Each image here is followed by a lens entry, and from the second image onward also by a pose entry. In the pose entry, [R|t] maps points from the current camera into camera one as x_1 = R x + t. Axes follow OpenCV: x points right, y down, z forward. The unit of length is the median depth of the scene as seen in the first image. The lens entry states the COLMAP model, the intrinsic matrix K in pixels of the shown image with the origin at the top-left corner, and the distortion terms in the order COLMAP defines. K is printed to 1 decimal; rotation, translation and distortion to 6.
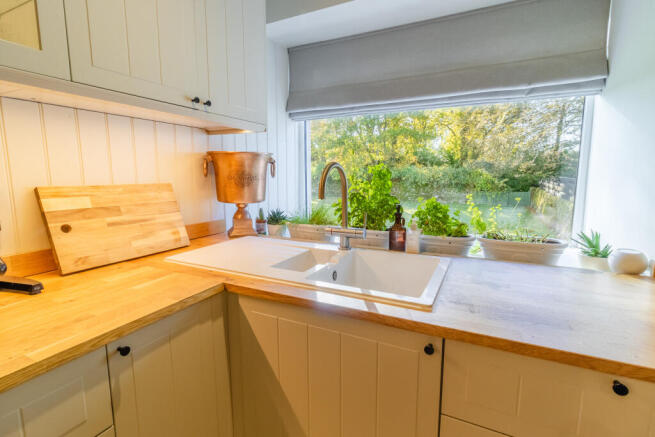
lens RADIAL K [[311.6, 0, 324.8], [0, 311.6, 216.5], [0, 0, 1]] dist [-0.005747, -0.000348]
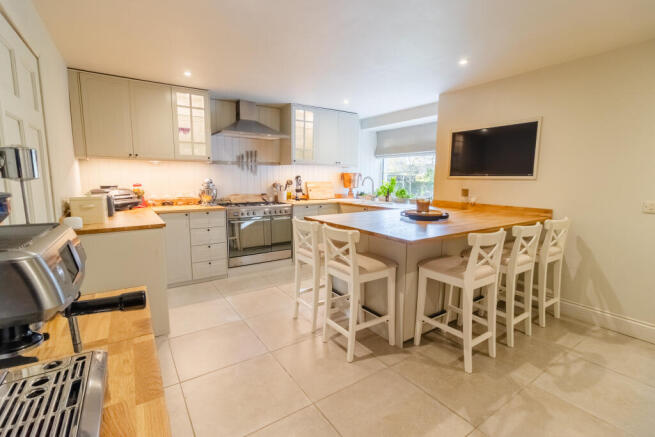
lens RADIAL K [[311.6, 0, 324.8], [0, 311.6, 216.5], [0, 0, 1]] dist [-0.005747, -0.000348]
pose [[0.857143, 0.070916, -0.510172, 0.976835], [-0.075107, 0.997098, 0.012413, 0.190432], [0.509572, 0.027677, 0.859983, -1.593960]]
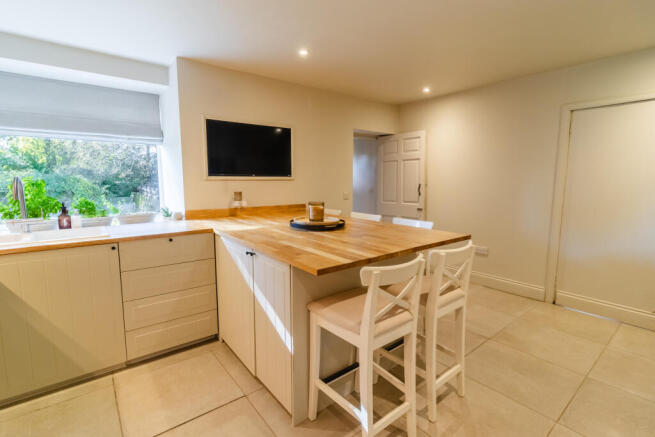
lens RADIAL K [[311.6, 0, 324.8], [0, 311.6, 216.5], [0, 0, 1]] dist [-0.005747, -0.000348]
pose [[0.416990, -0.102533, 0.903109, -0.470846], [0.120107, 0.991119, 0.057068, 0.077932], [-0.900940, 0.084673, 0.425602, -0.660917]]
